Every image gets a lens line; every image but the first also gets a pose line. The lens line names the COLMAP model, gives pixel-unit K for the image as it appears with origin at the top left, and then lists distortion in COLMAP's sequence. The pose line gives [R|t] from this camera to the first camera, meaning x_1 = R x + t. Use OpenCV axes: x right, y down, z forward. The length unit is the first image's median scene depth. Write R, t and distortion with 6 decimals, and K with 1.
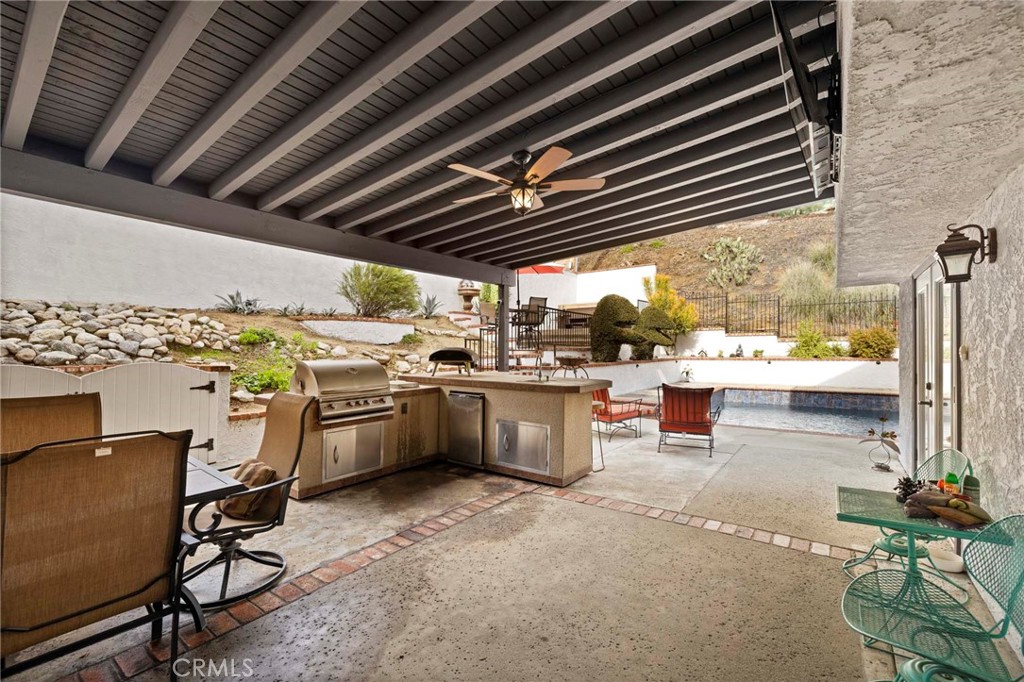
lens RADIAL K [[427.3, 0, 507.7], [0, 427.3, 346.0], [0, 0, 1]] dist [-0.002093, -0.000215]
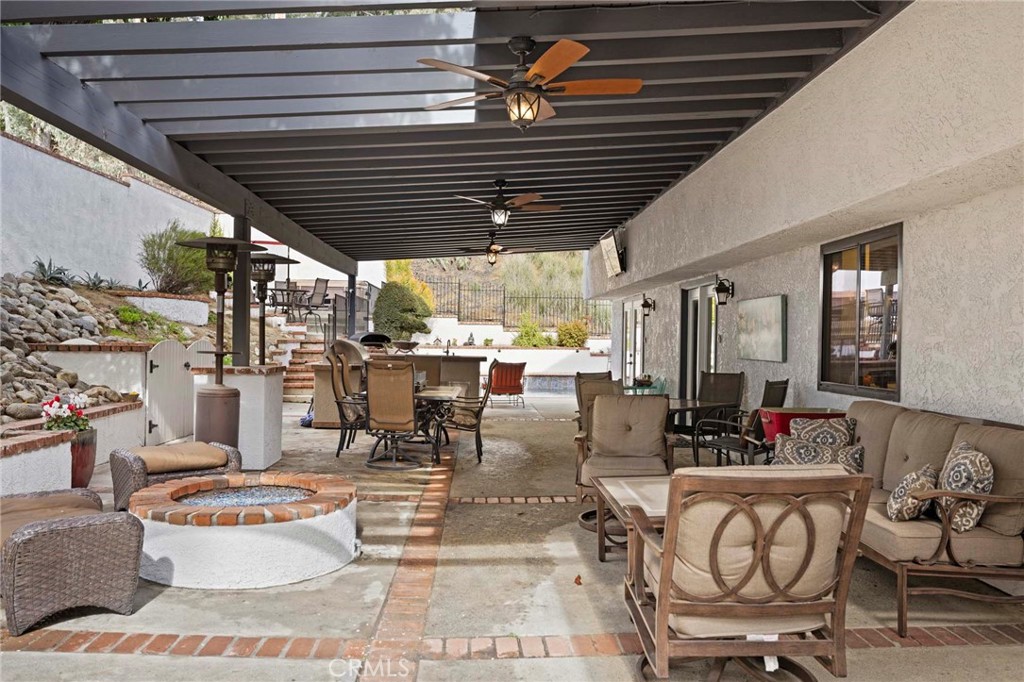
lens RADIAL K [[763.5, 0, 512.1], [0, 763.5, 339.7], [0, 0, 1]] dist [0.001503, 0.000347]
pose [[0.767552, 0.014336, 0.640827, -1.365458], [-0.022159, 0.999746, 0.004175, 0.006438], [-0.640604, -0.017405, 0.767674, -1.109555]]
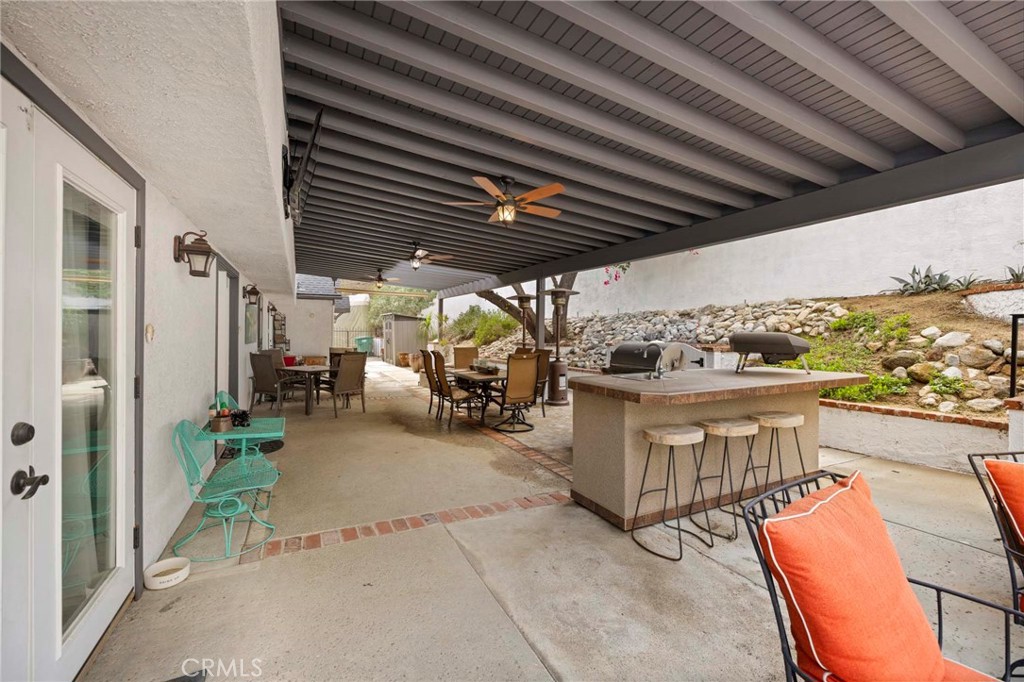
lens RADIAL K [[427.3, 0, 508.7], [0, 427.3, 337.5], [0, 0, 1]] dist [-0.002093, -0.000215]
pose [[-0.446939, 0.009206, -0.894517, 0.719342], [-0.004289, 0.999914, 0.012433, 0.003624], [0.894554, 0.009394, -0.446861, 0.974650]]
